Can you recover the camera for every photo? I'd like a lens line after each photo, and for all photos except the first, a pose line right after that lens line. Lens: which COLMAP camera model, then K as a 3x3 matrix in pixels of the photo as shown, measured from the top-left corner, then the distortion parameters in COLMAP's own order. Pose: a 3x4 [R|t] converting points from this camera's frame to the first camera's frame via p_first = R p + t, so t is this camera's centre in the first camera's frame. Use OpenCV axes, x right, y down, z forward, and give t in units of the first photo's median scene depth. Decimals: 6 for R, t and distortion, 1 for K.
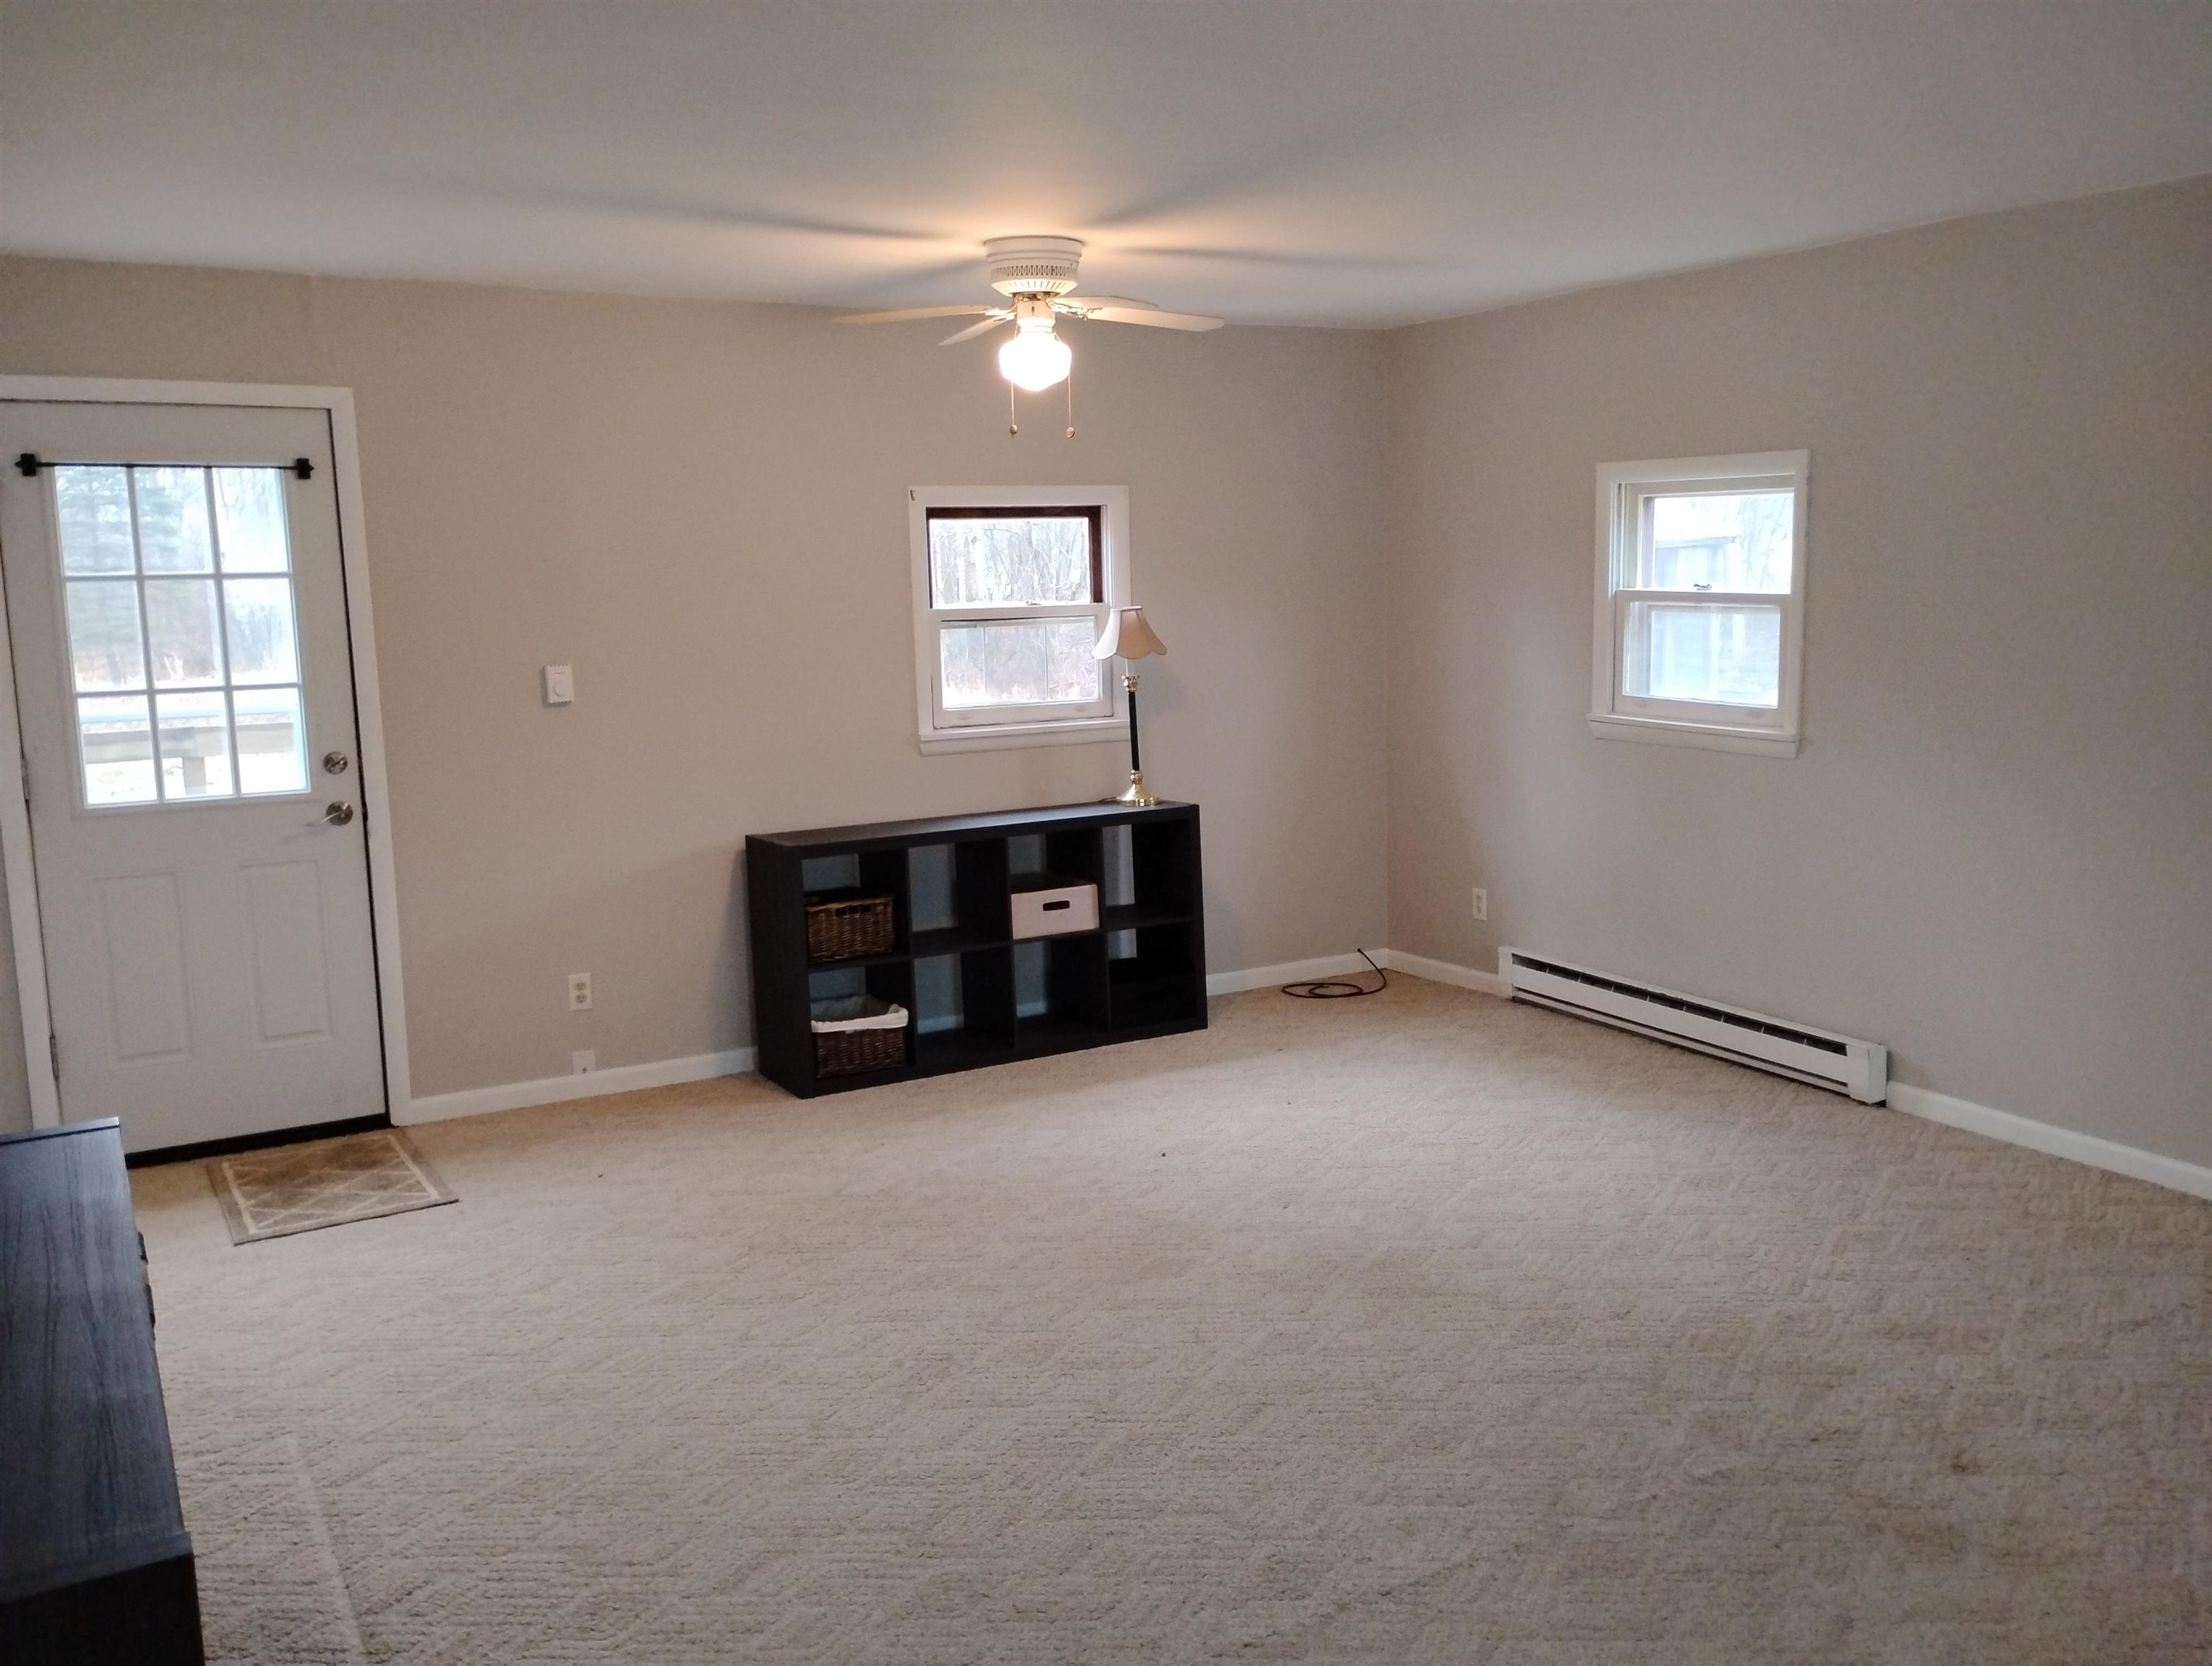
lens RADIAL K [[1830.6, 0, 1111.7], [0, 1830.6, 824.5], [0, 0, 1]] dist [0.071459, -0.089444]
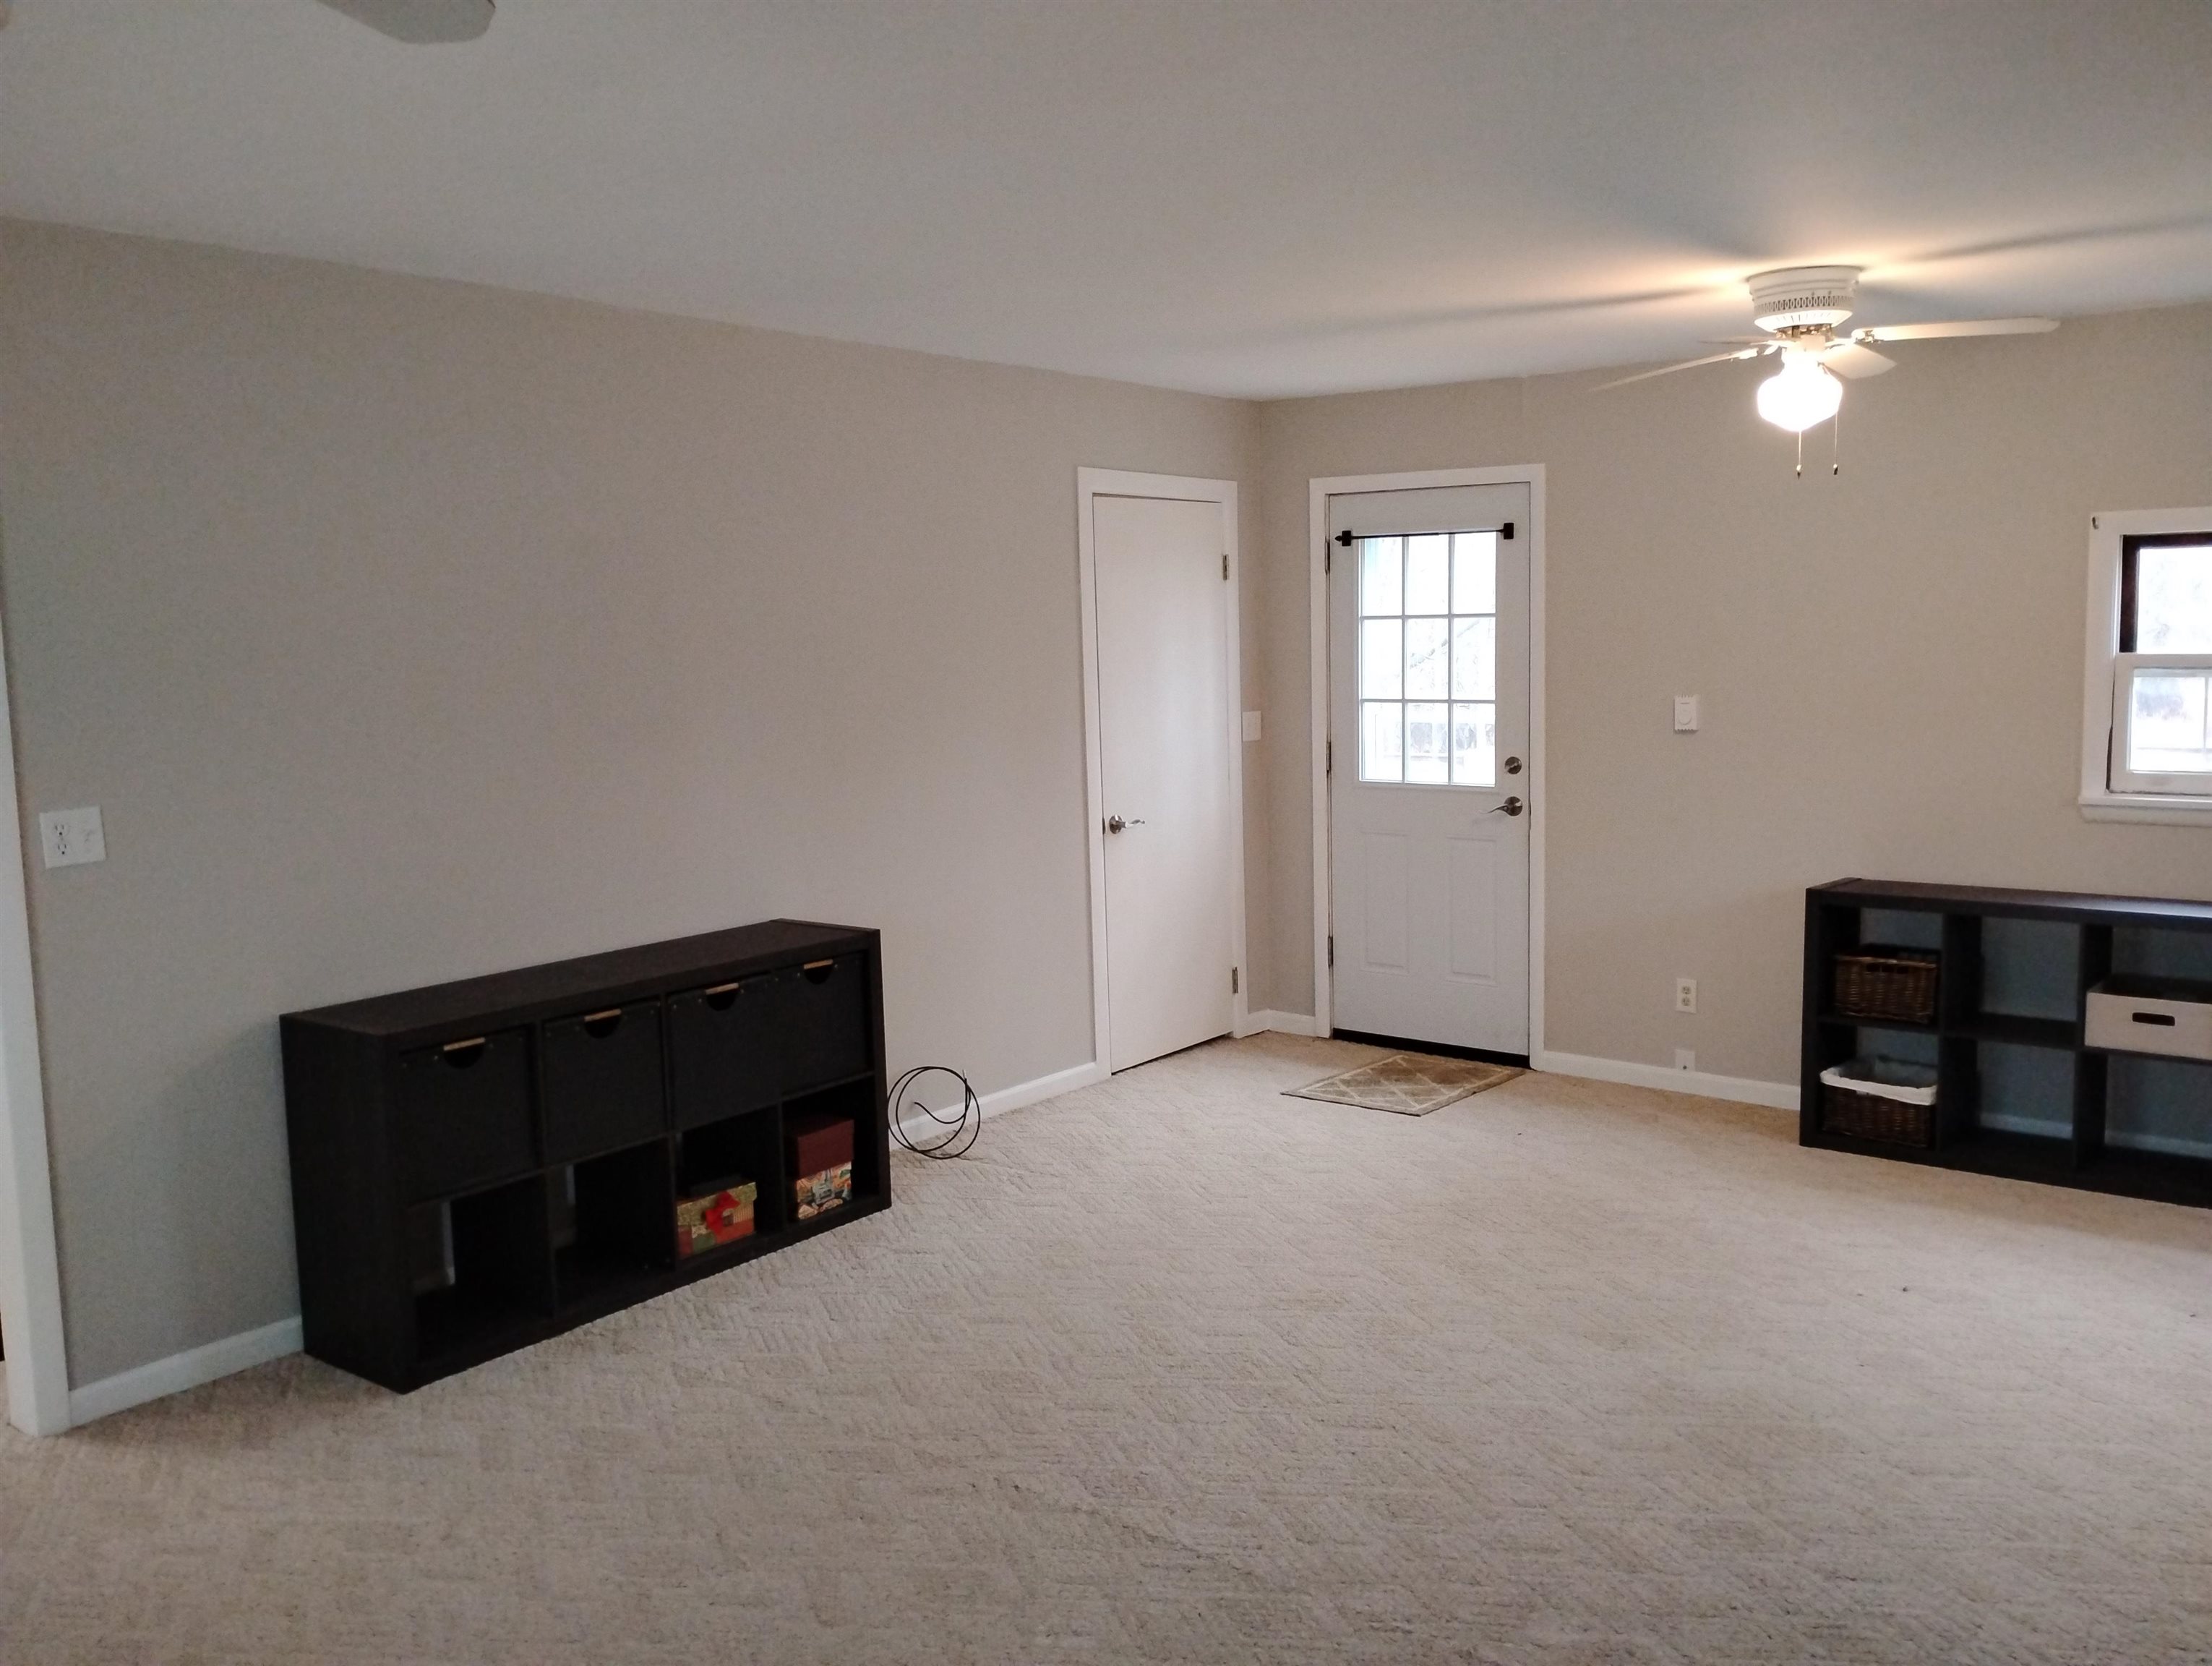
lens RADIAL K [[1830.6, 0, 1111.7], [0, 1830.6, 824.5], [0, 0, 1]] dist [0.071459, -0.089444]
pose [[0.376118, 0.115142, -0.919390, 0.652525], [-0.120079, 0.989938, 0.074854, -0.056973], [0.918758, 0.082245, 0.386160, 0.292282]]
